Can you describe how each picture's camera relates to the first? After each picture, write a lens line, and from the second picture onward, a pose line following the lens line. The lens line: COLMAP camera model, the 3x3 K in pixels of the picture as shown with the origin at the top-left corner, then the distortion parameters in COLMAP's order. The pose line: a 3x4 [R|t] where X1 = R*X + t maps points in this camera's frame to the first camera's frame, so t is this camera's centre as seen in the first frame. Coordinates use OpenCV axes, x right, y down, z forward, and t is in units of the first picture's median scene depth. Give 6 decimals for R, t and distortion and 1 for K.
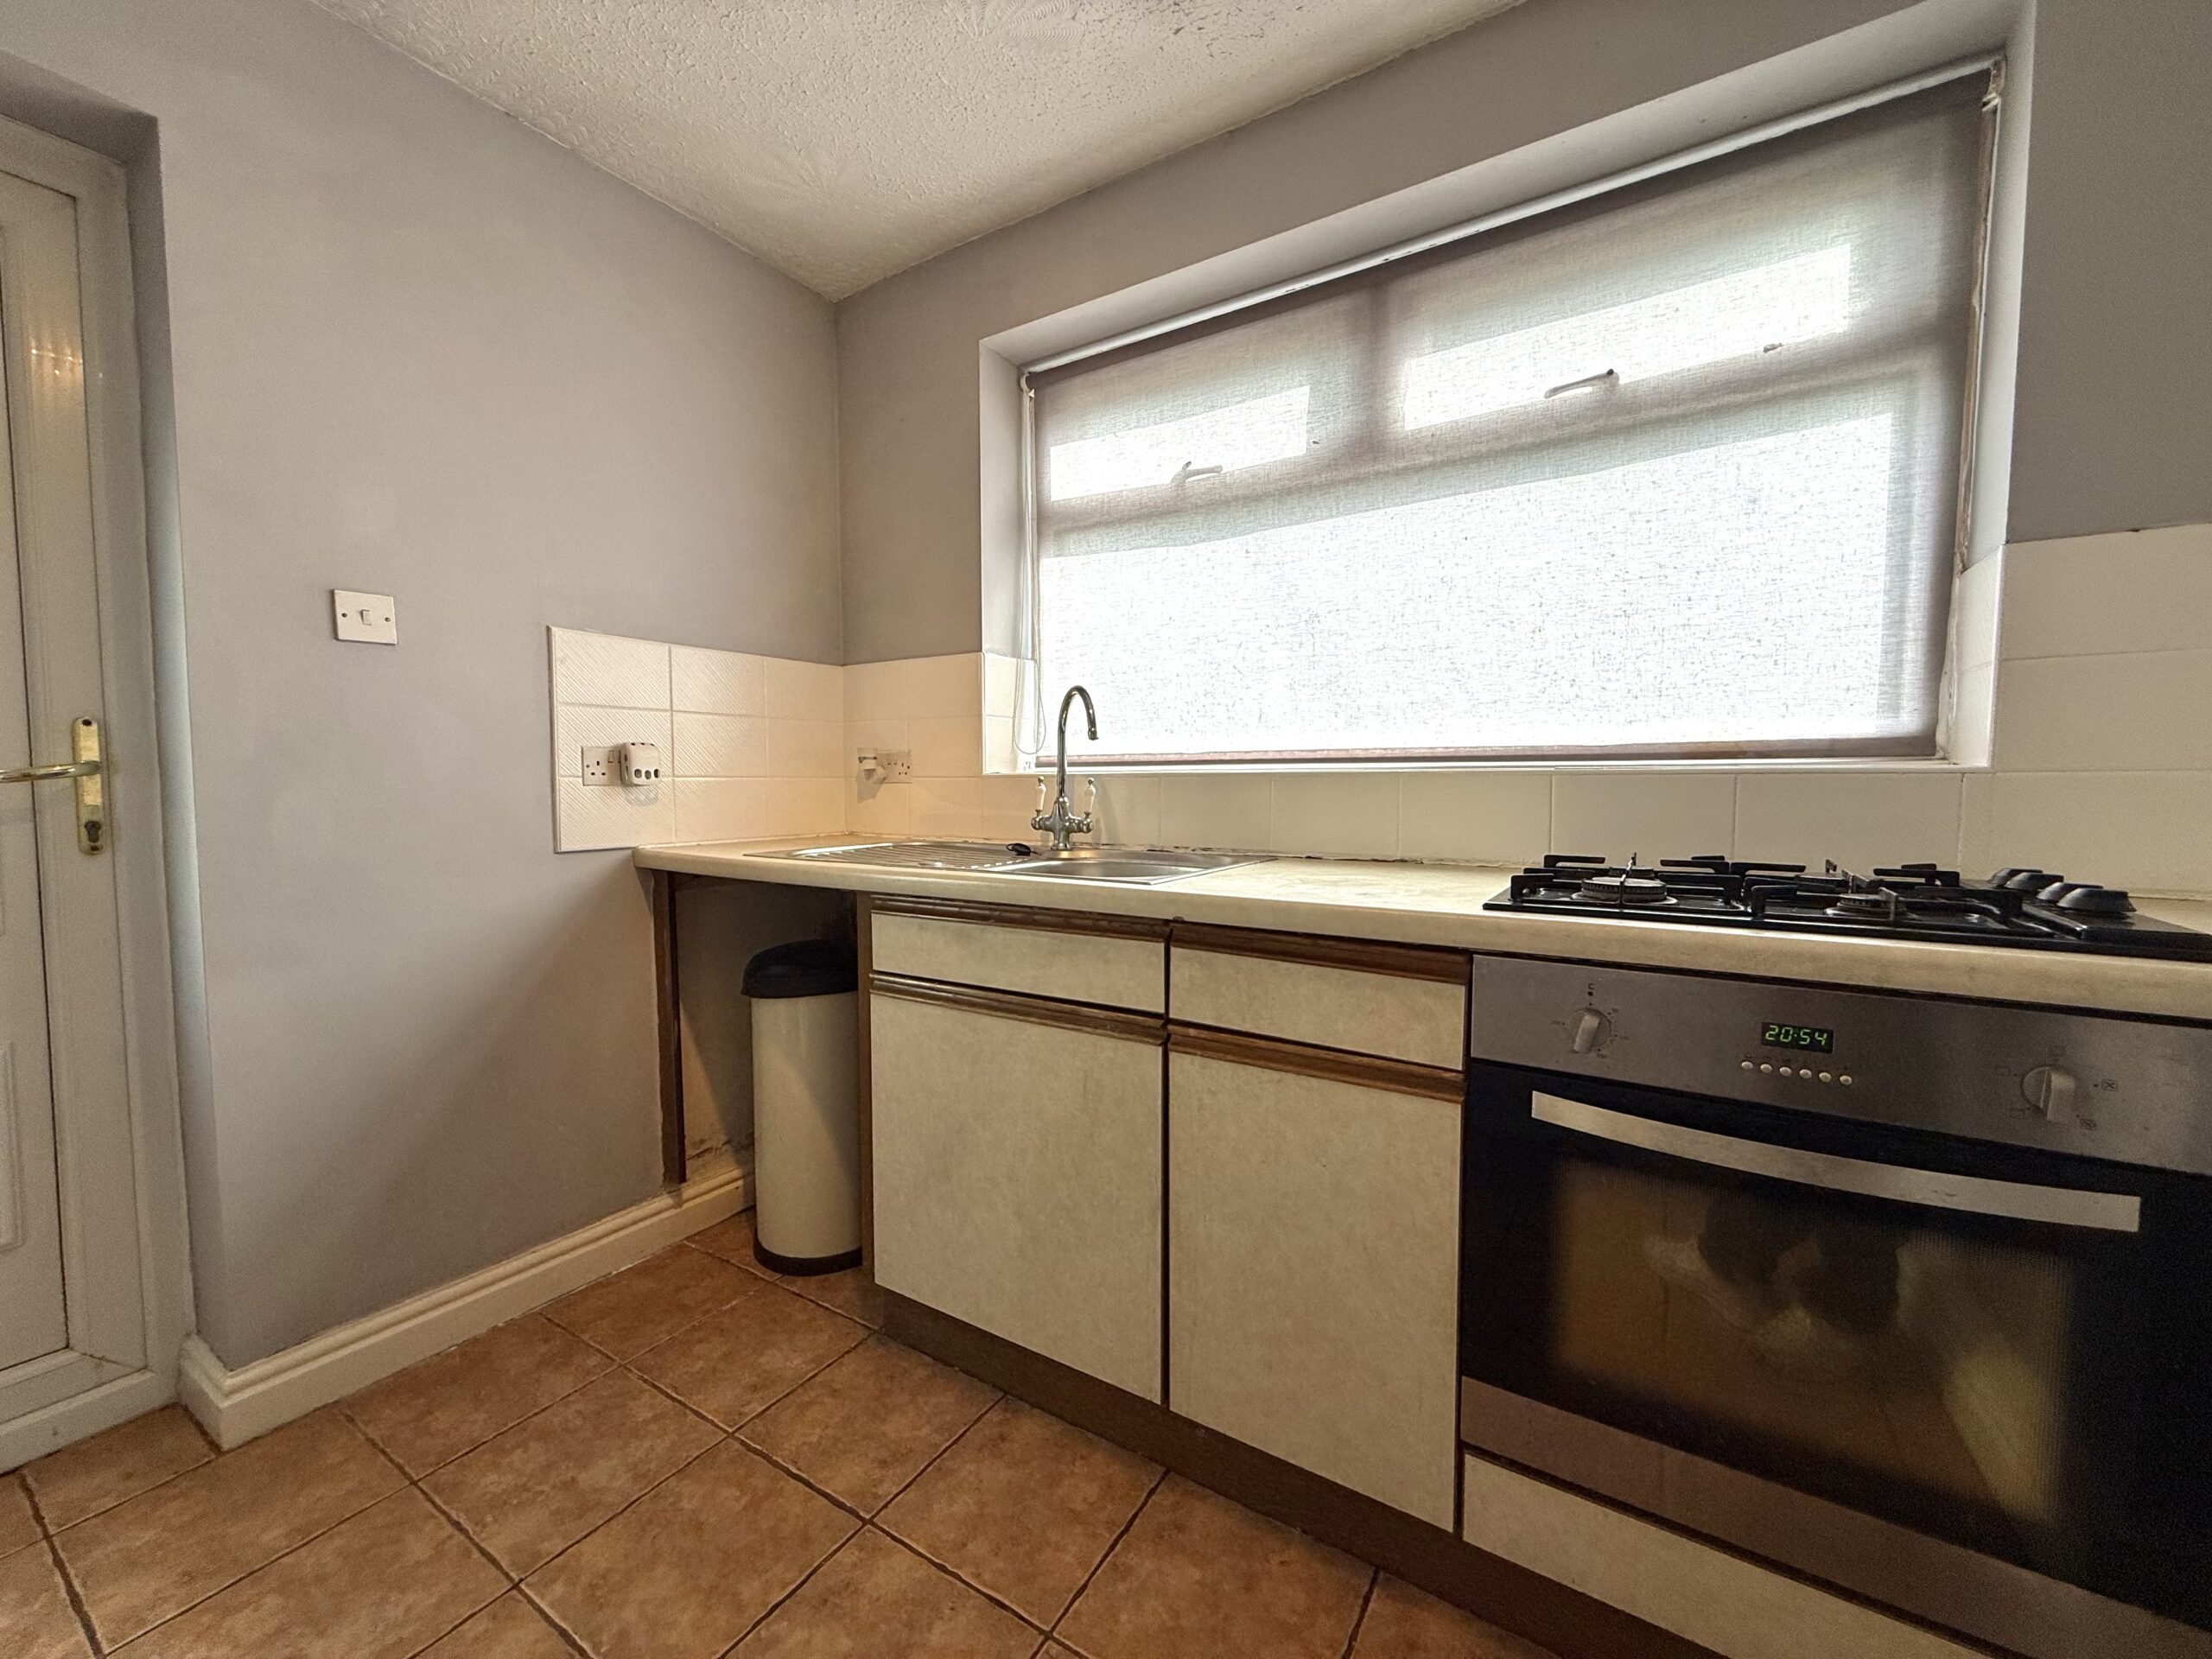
lens RADIAL K [[889.6, 0, 1111.0], [0, 889.6, 832.7], [0, 0, 1]] dist [-0.000343, 0.000464]
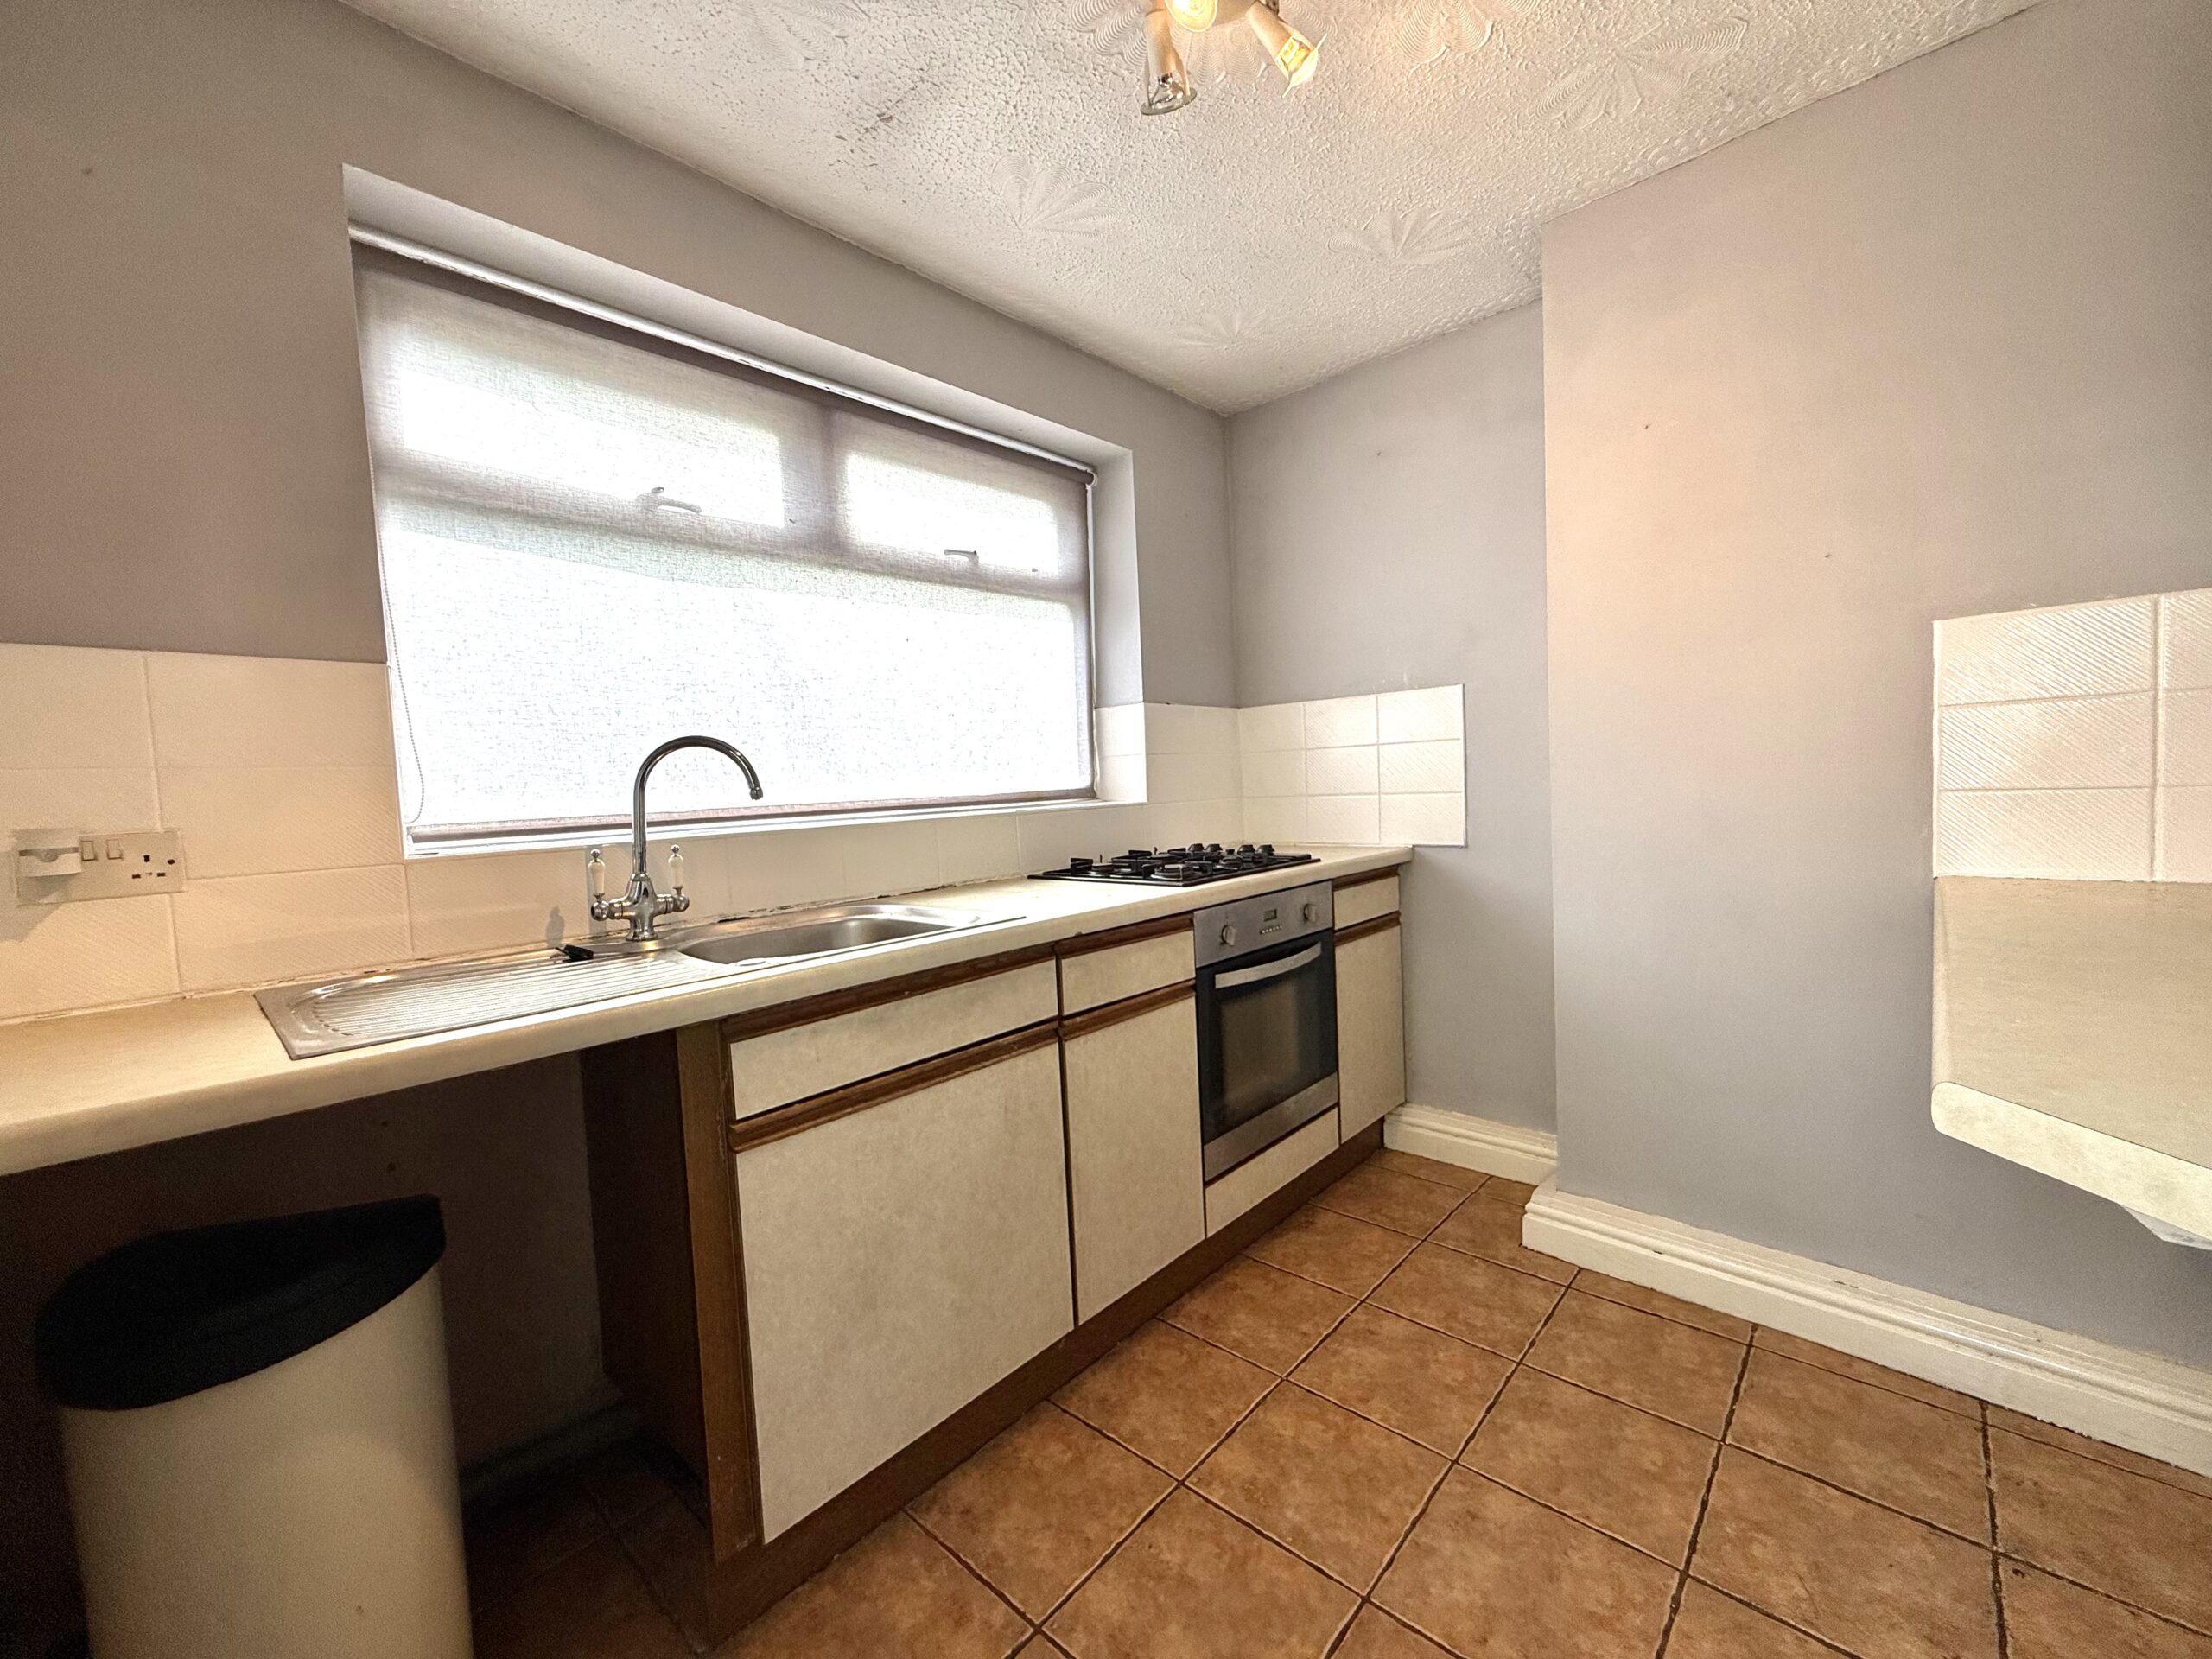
lens RADIAL K [[889.6, 0, 1108.9], [0, 889.6, 826.8], [0, 0, 1]] dist [-0.000343, 0.000464]
pose [[0.167281, -0.054579, 0.984397, -1.045173], [0.104171, 0.993856, 0.037401, -0.091493], [-0.980391, 0.096289, 0.171938, 0.621876]]
